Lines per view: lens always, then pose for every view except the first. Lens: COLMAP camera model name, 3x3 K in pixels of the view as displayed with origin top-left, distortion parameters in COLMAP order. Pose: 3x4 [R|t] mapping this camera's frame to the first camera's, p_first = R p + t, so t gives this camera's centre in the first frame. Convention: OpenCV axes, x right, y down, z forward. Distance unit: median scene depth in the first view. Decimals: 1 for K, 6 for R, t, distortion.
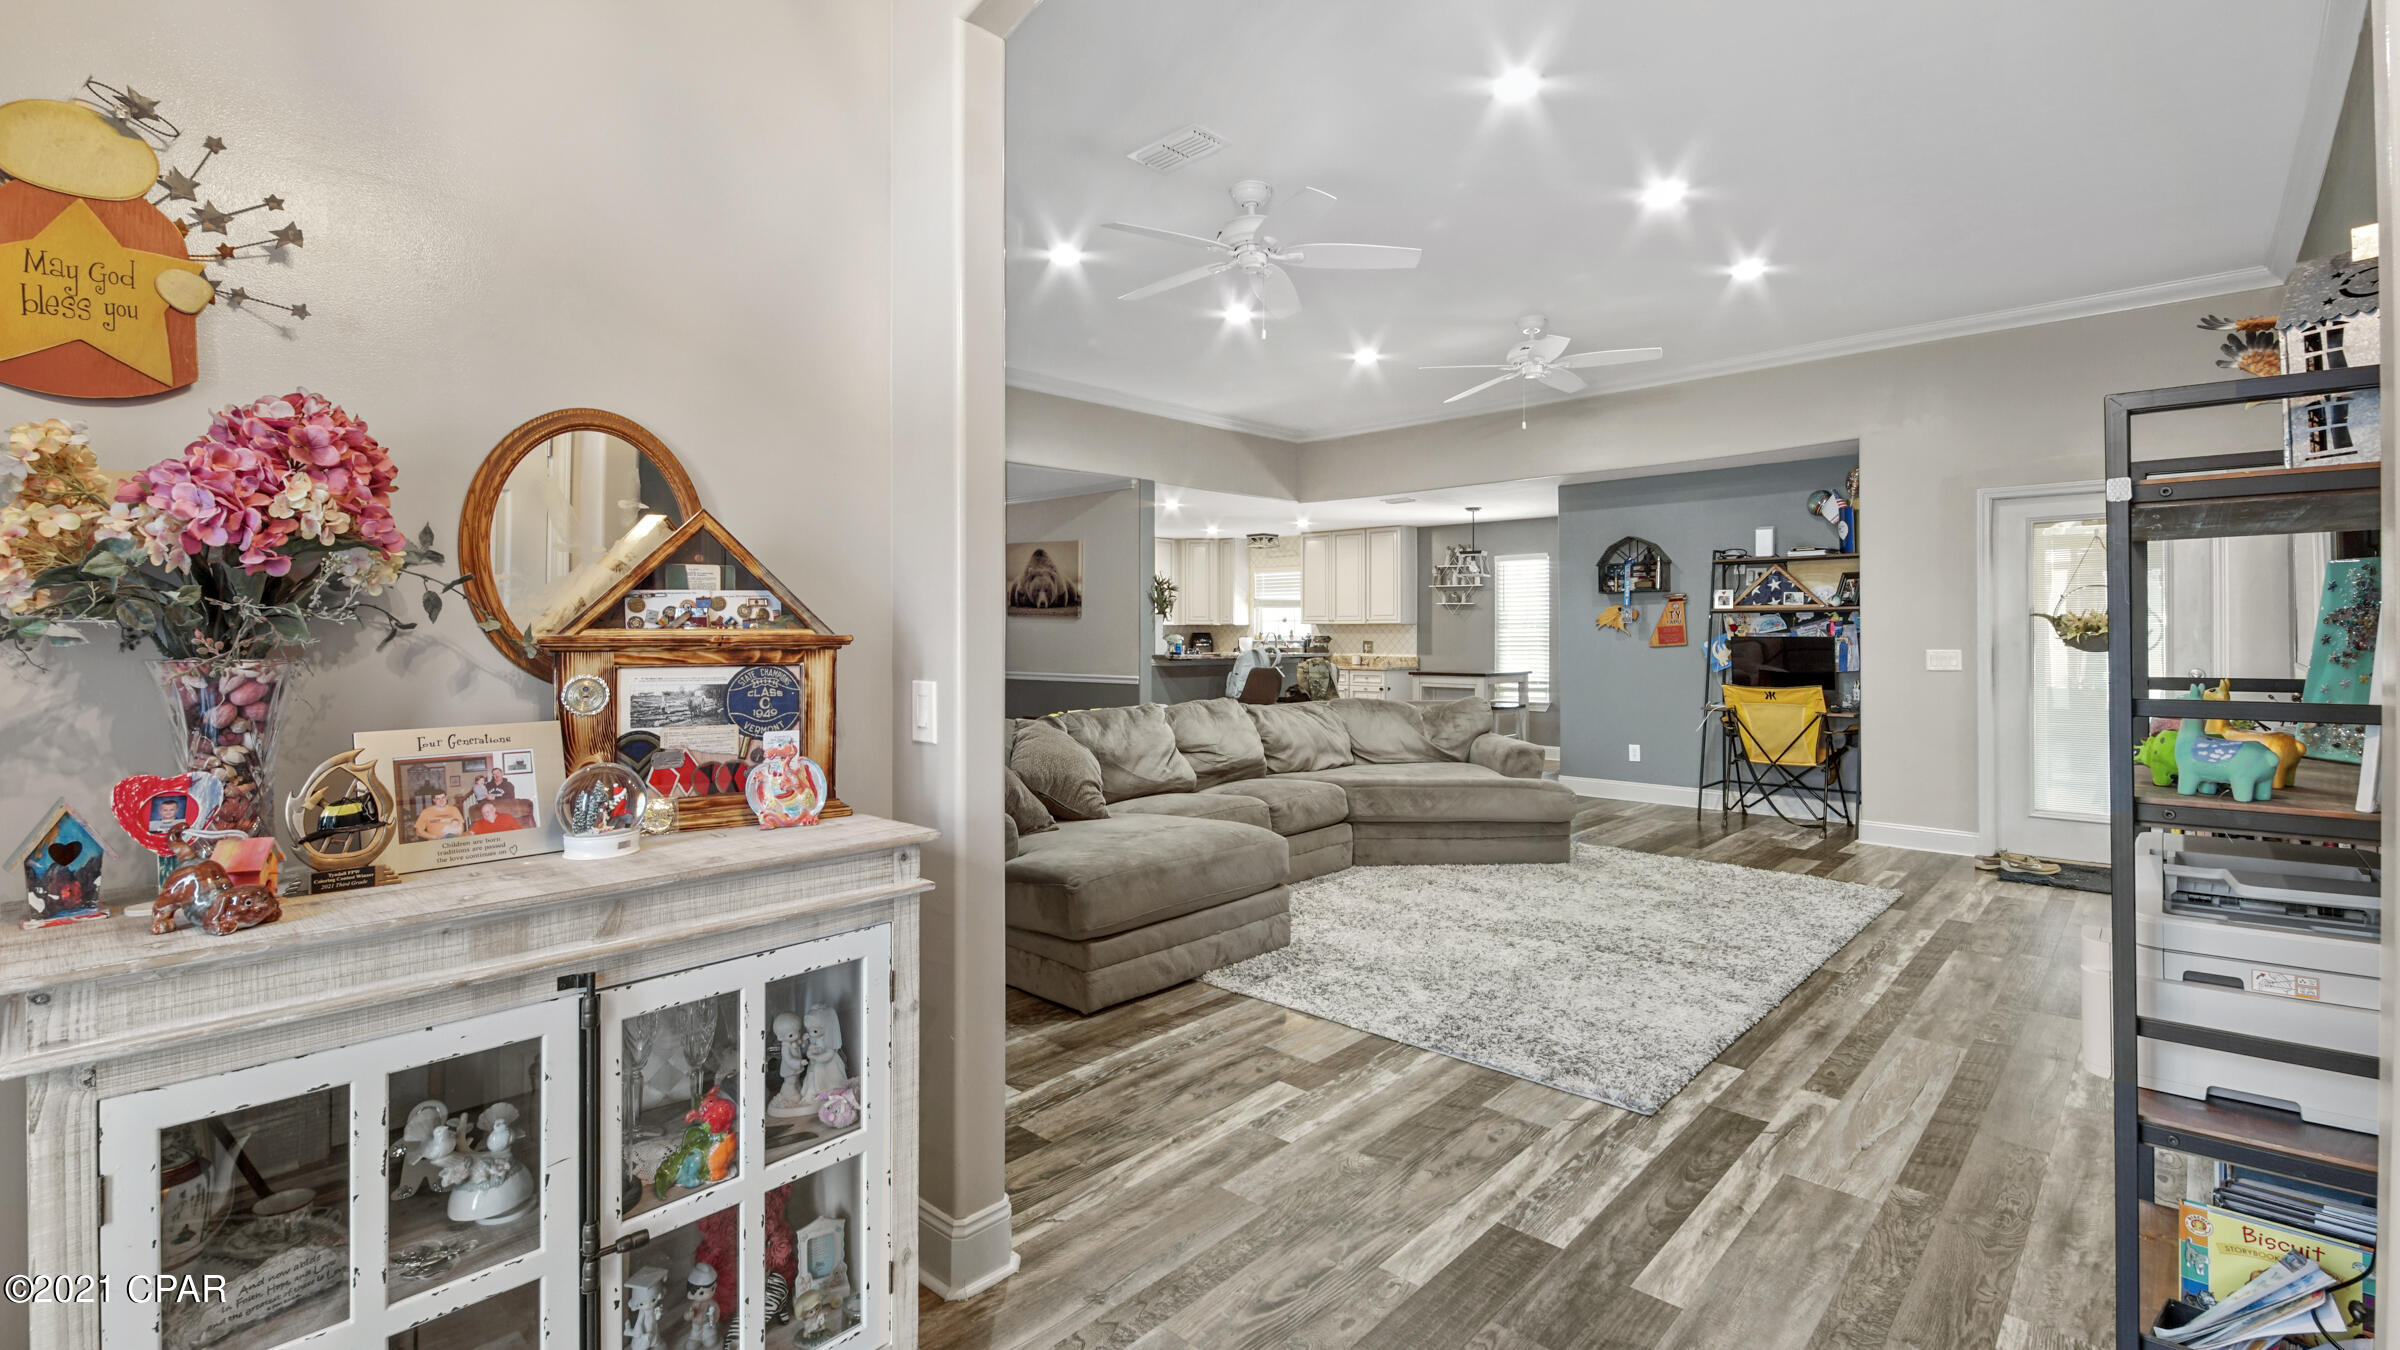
lens RADIAL K [[1052.5, 0, 1194.8], [0, 1052.5, 630.8], [0, 0, 1]] dist [0.001055, 0.000105]
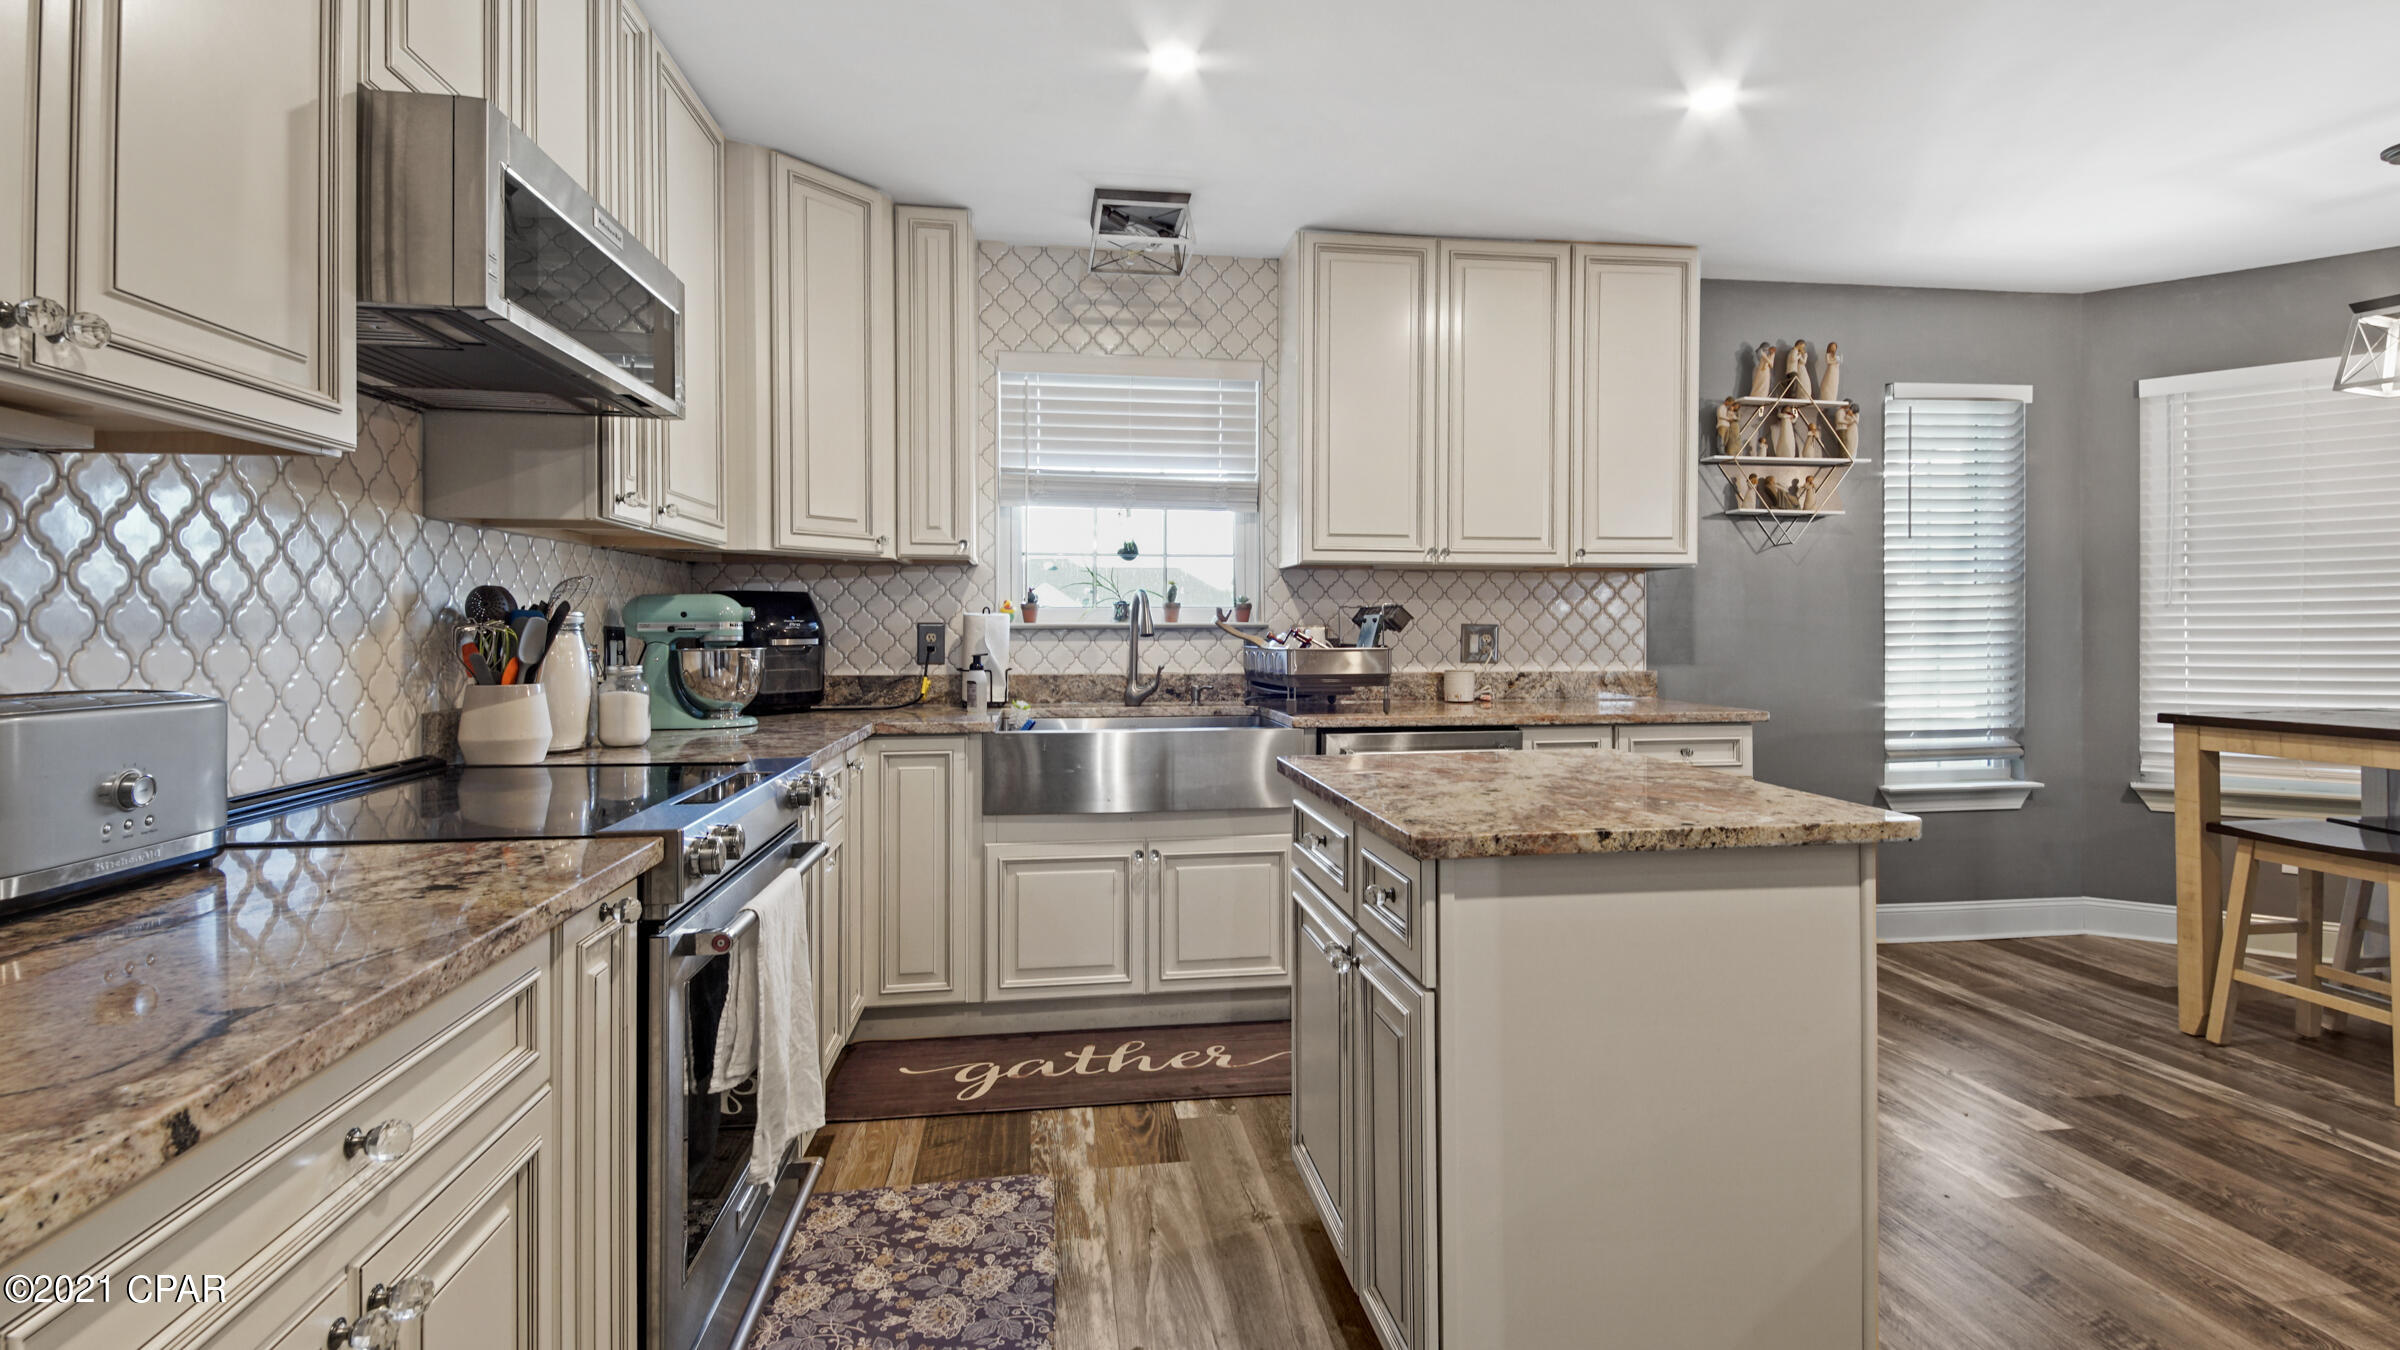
lens RADIAL K [[1105.6, 0, 1191.0], [0, 1105.6, 634.0], [0, 0, 1]] dist [0.030064, -0.013990]
pose [[0.636697, -0.002332, 0.771110, -0.264714], [-0.001780, 0.999988, 0.004494, 0.020911], [-0.771112, -0.004234, 0.636686, 1.597037]]
